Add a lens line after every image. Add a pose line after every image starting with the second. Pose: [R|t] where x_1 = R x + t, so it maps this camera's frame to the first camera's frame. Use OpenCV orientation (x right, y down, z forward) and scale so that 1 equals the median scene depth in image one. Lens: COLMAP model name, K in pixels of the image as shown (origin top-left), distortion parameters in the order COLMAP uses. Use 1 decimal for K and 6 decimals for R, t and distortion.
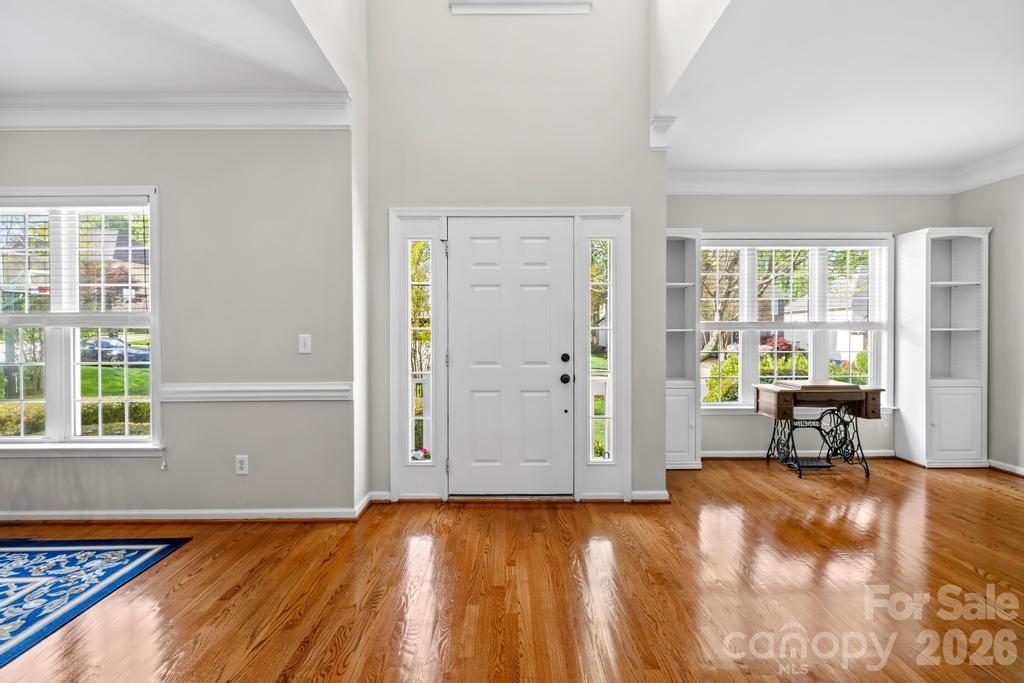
lens RADIAL K [[440.5, 0, 512.2], [0, 440.5, 339.7], [0, 0, 1]] dist [0.000918, 0.000237]
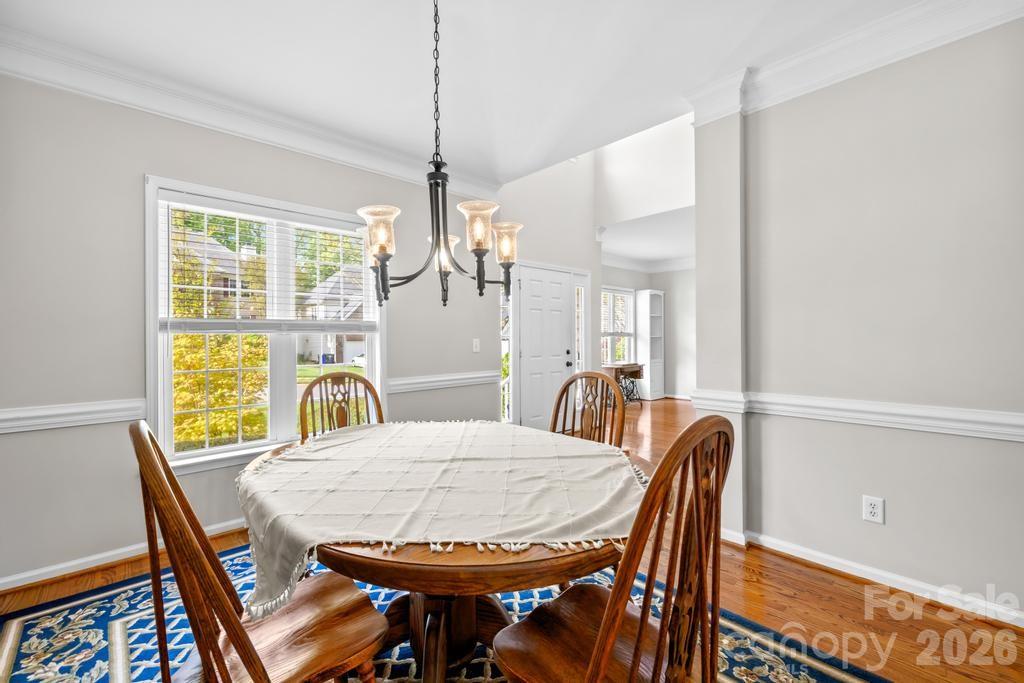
lens RADIAL K [[440.5, 0, 504.4], [0, 440.5, 341.0], [0, 0, 1]] dist [0.000918, 0.000237]
pose [[0.739237, -0.006237, 0.673416, -1.062592], [0.015539, 0.999849, -0.007798, 0.005586], [-0.673266, 0.016229, 0.739223, -0.117276]]
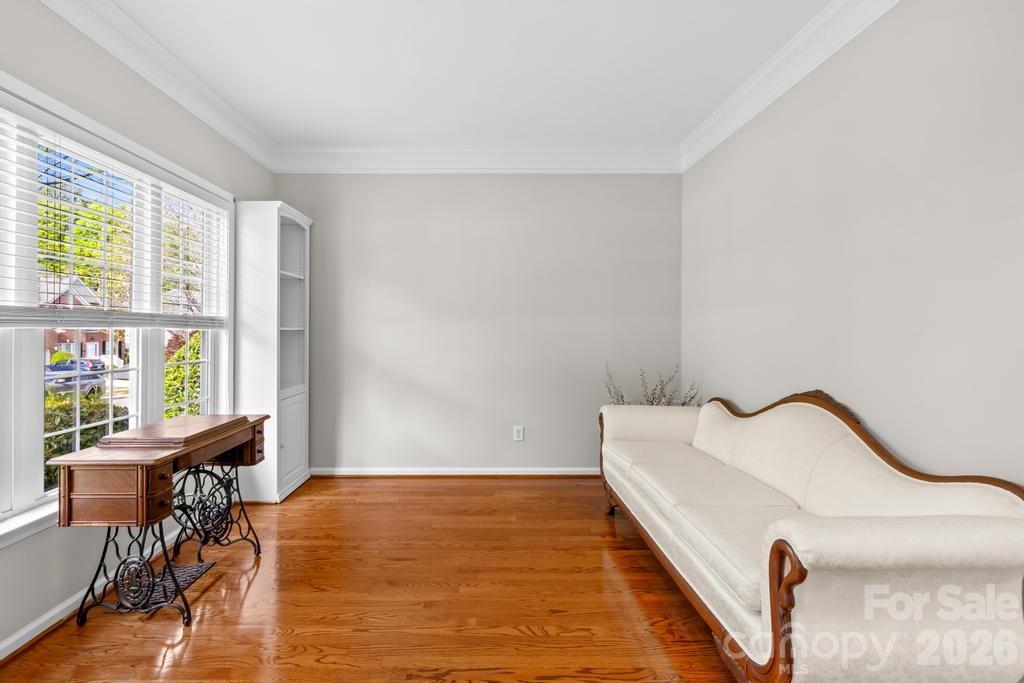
lens RADIAL K [[440.5, 0, 491.7], [0, 440.5, 332.0], [0, 0, 1]] dist [0.000918, 0.000237]
pose [[-0.004924, 0.001162, 0.999987, 0.145746], [0.004776, 0.999988, -0.001138, -0.015195], [-0.999976, 0.004771, -0.004929, 0.632446]]
